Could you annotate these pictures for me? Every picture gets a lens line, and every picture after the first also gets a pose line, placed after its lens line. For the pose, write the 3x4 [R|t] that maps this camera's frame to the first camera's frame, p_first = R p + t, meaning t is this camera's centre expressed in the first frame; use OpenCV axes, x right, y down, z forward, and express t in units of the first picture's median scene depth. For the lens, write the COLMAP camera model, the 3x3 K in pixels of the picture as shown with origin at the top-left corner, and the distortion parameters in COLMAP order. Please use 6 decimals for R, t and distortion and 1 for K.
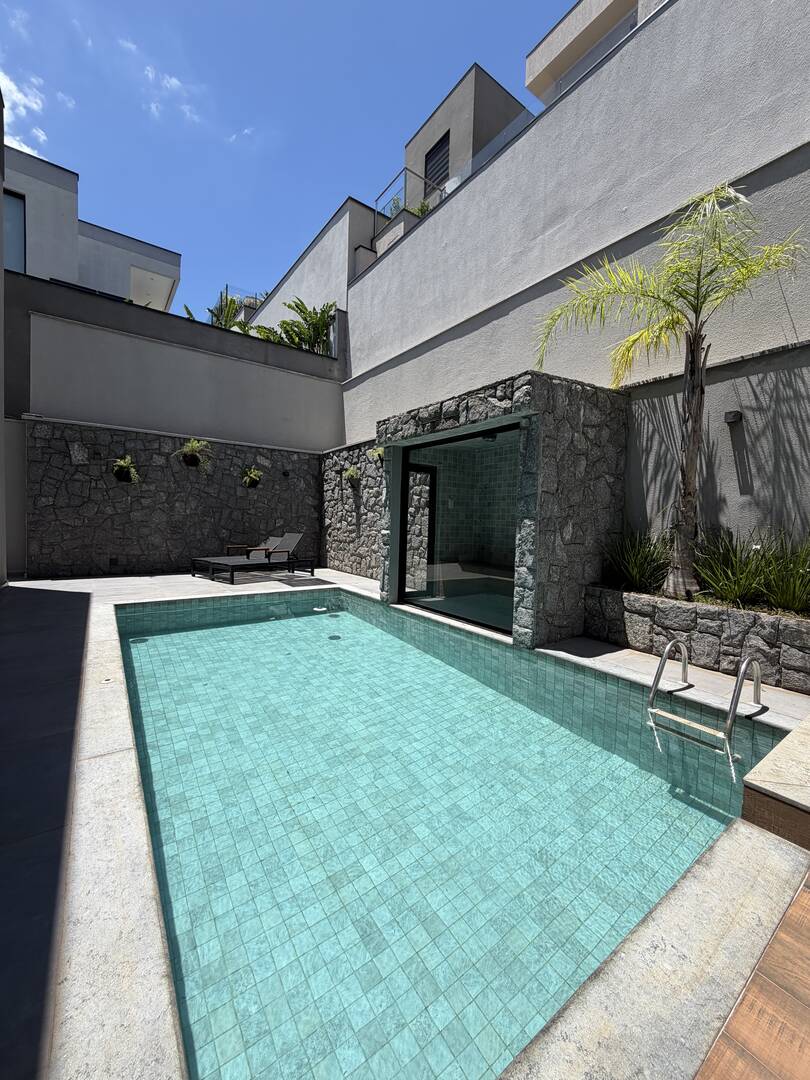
lens RADIAL K [[428.1, 0, 406.9], [0, 428.1, 533.0], [0, 0, 1]] dist [-0.000939, -0.000439]
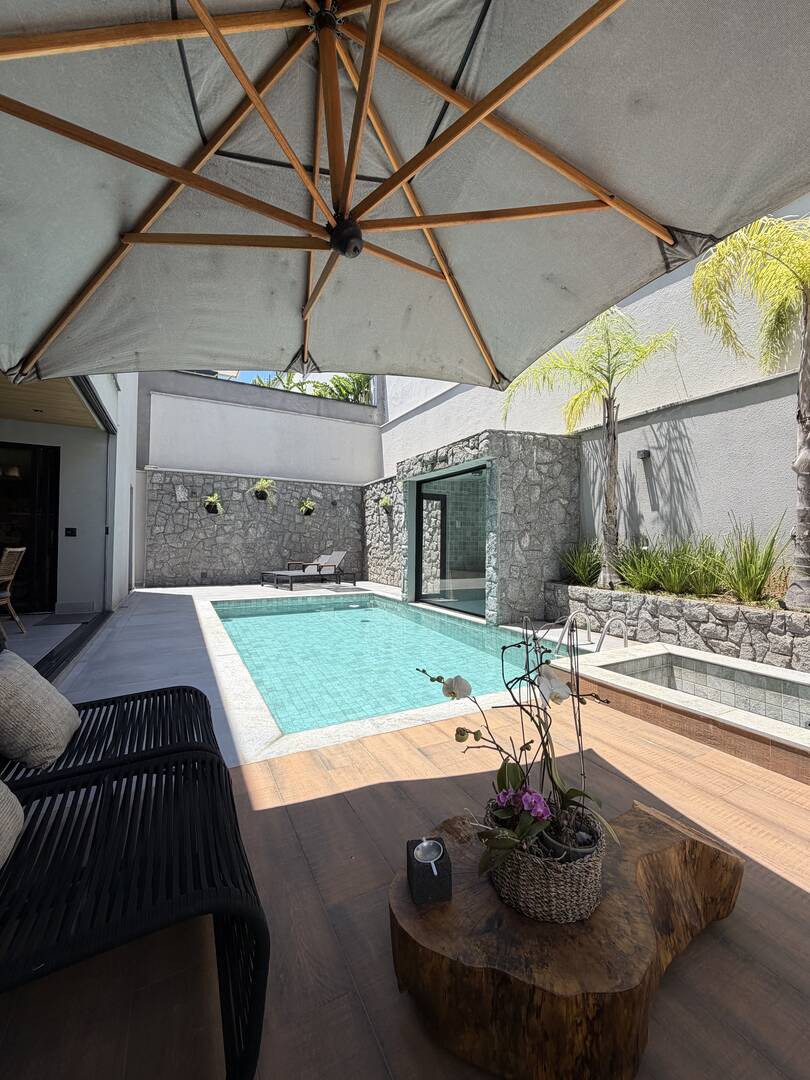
lens RADIAL K [[428.1, 0, 407.0], [0, 428.1, 529.5], [0, 0, 1]] dist [-0.000939, -0.000439]
pose [[0.991546, -0.022362, -0.127814, 0.121940], [0.014031, 0.997740, -0.065713, 0.030222], [0.128994, 0.063364, 0.989619, -0.277404]]
